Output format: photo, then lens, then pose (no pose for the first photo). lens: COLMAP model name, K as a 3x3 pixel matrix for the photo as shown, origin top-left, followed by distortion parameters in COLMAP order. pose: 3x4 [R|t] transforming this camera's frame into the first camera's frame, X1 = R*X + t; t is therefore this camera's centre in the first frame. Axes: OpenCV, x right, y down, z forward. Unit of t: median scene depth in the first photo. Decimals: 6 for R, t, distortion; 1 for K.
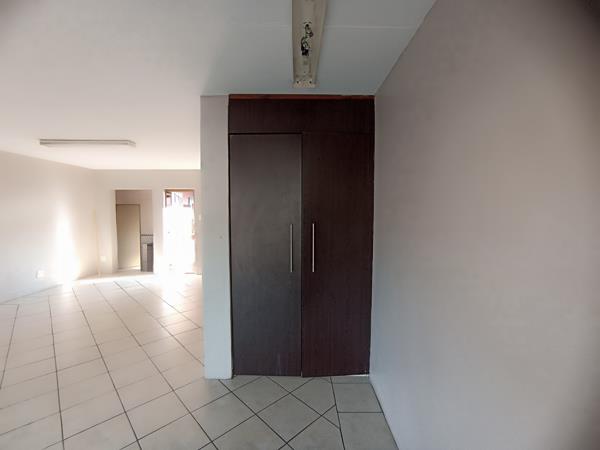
lens RADIAL K [[271.6, 0, 298.1], [0, 271.6, 226.4], [0, 0, 1]] dist [-0.000439, 0.001142]
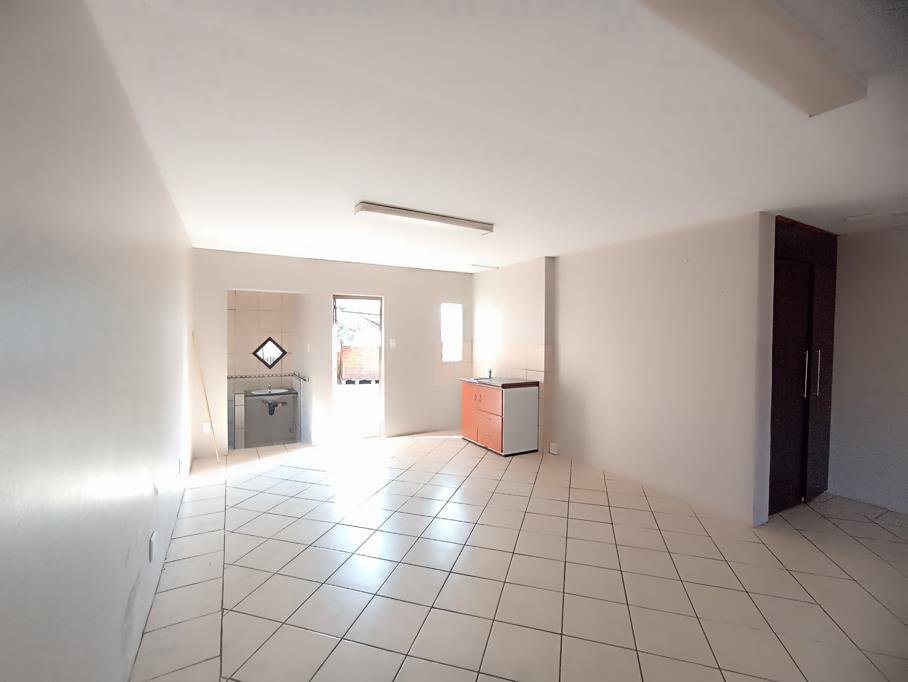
lens RADIAL K [[411.0, 0, 451.1], [0, 411.0, 343.1], [0, 0, 1]] dist [-0.000439, 0.001142]
pose [[0.866957, 0.000300, 0.498383, -0.733868], [0.014421, 0.999566, -0.025687, -0.008243], [-0.498175, 0.029456, 0.866576, 0.133089]]
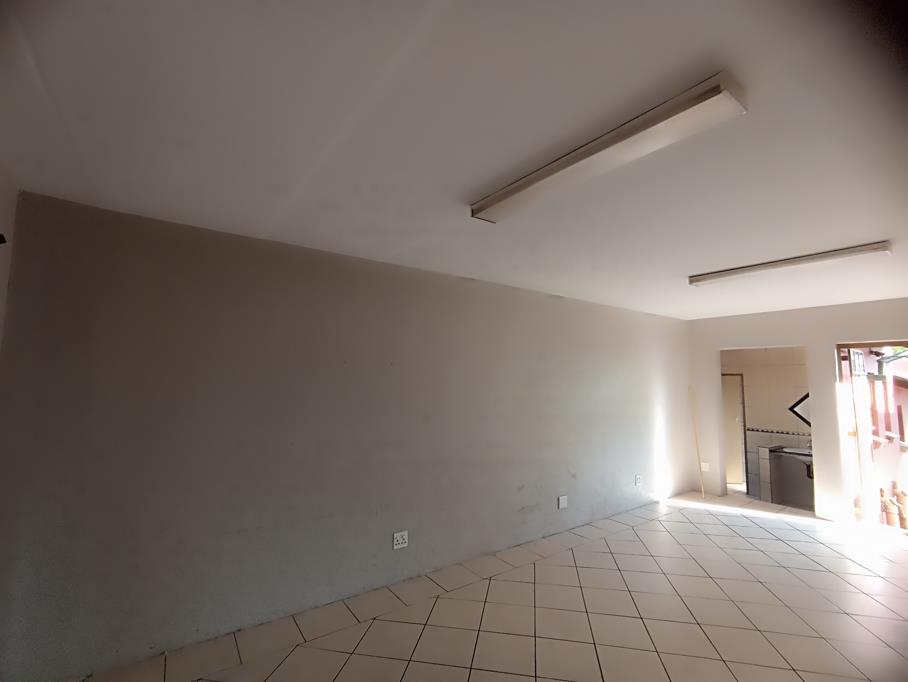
lens RADIAL K [[411.0, 0, 451.1], [0, 411.0, 343.1], [0, 0, 1]] dist [-0.000439, 0.001142]
pose [[0.610015, -0.059565, -0.790148, -0.326530], [-0.055184, 0.991556, -0.117351, -0.012400], [0.790466, 0.115189, 0.601577, -0.002269]]
